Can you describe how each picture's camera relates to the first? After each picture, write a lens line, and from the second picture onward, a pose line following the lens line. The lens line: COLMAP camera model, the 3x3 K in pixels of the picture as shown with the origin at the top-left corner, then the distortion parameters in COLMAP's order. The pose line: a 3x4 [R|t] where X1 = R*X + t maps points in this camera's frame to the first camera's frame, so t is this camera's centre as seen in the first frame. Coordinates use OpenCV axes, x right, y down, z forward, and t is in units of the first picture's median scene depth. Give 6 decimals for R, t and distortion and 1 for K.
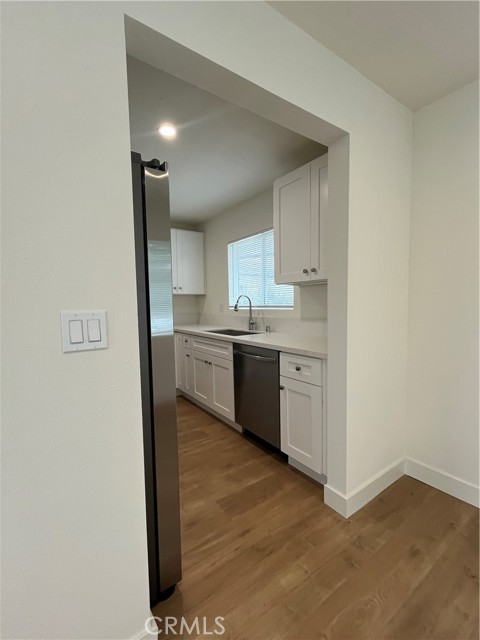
lens RADIAL K [[282.8, 0, 240.0], [0, 282.8, 320.0], [0, 0, 1]] dist [0.001483, 0.000158]
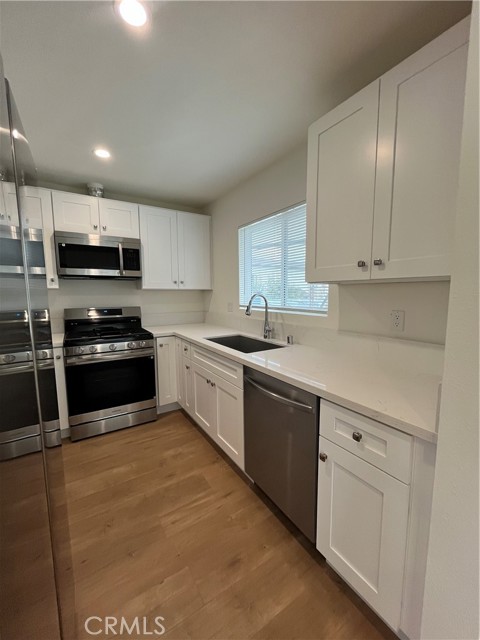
lens RADIAL K [[258.9, 0, 240.0], [0, 258.9, 320.5], [0, 0, 1]] dist [0.000343, 0.000436]
pose [[0.999195, 0.015279, -0.037090, -0.012225], [-0.013299, 0.998503, 0.053062, -0.068814], [0.037845, -0.052526, 0.997902, 0.379818]]
